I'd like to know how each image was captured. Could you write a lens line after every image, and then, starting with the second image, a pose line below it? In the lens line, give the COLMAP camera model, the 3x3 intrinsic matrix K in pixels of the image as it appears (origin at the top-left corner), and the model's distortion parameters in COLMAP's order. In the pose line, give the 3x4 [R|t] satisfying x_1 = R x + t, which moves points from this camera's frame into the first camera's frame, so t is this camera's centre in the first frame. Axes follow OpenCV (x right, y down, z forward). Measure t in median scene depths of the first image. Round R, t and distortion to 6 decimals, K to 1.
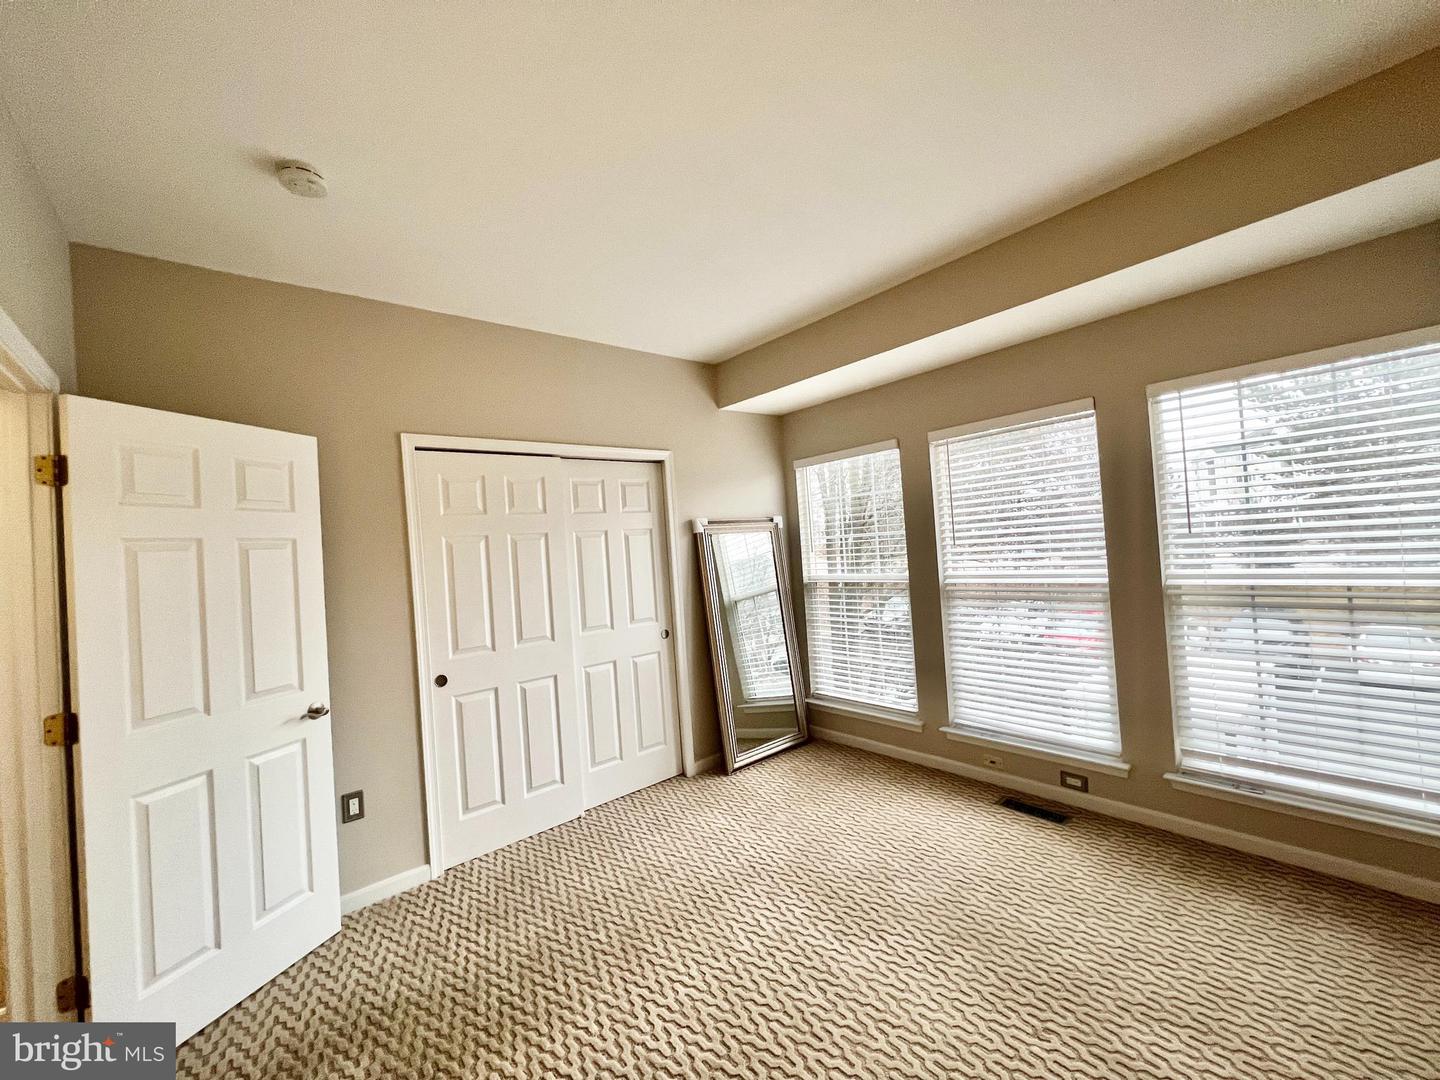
lens RADIAL K [[575.2, 0, 718.0], [0, 575.2, 536.3], [0, 0, 1]] dist [-0.000848, 0.000115]
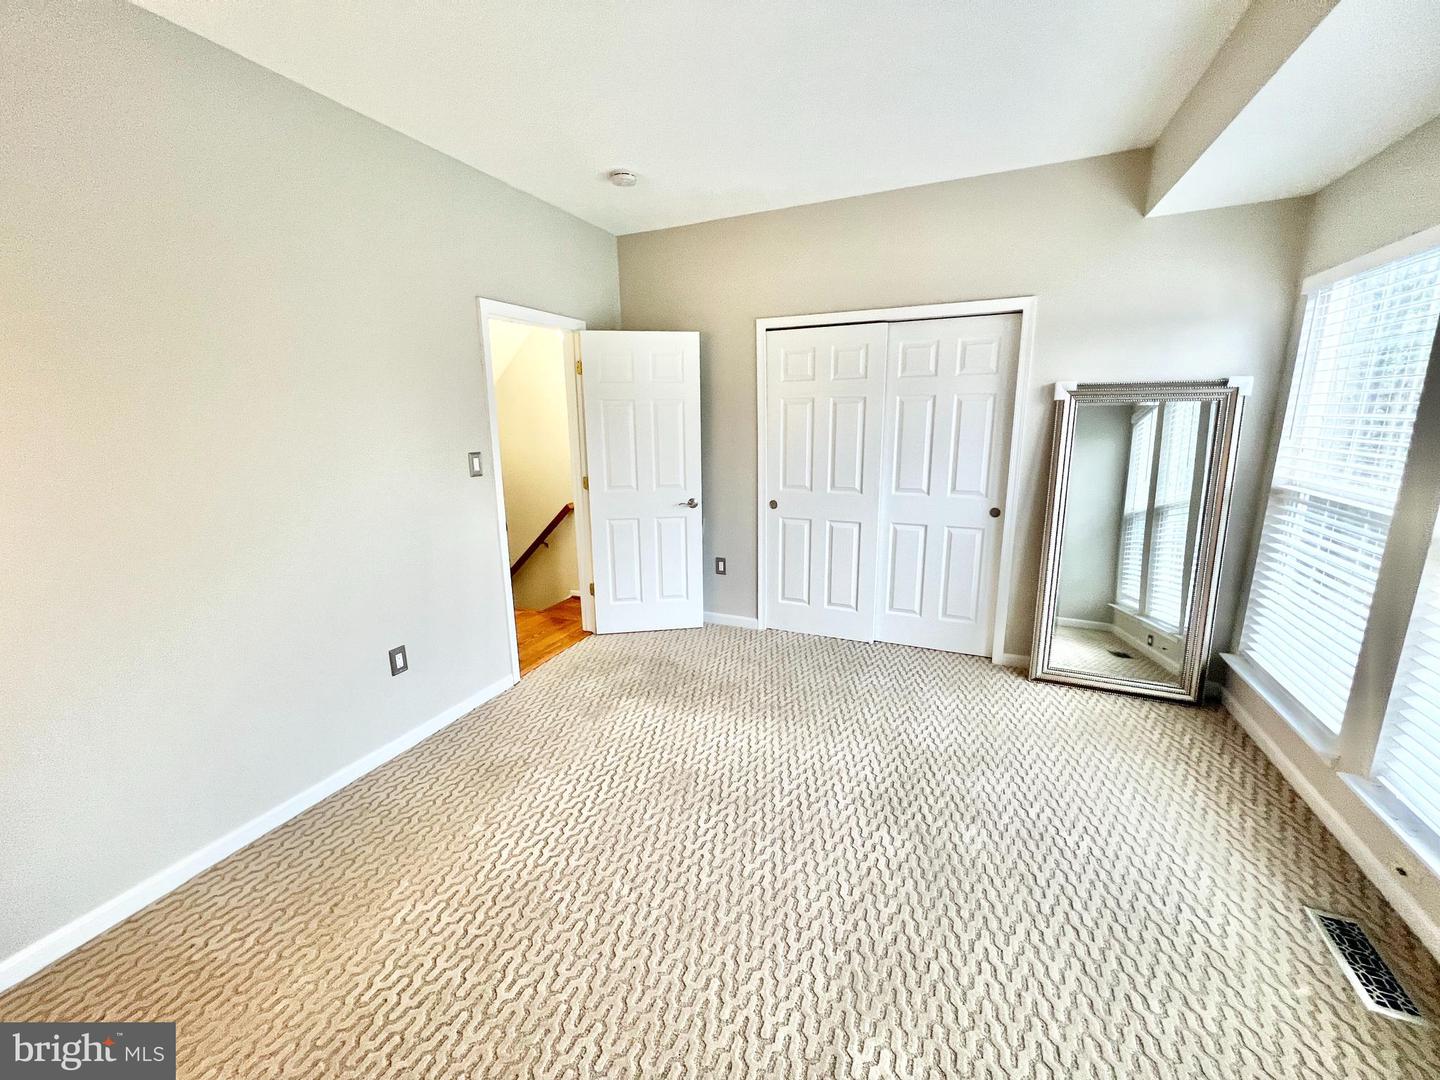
lens RADIAL K [[575.2, 0, 718.0], [0, 575.2, 536.3], [0, 0, 1]] dist [-0.000848, 0.000115]
pose [[0.437976, 0.248688, -0.863905, 0.622726], [-0.006111, 0.961777, 0.273764, -0.050639], [0.898966, -0.114623, 0.422755, 0.252017]]
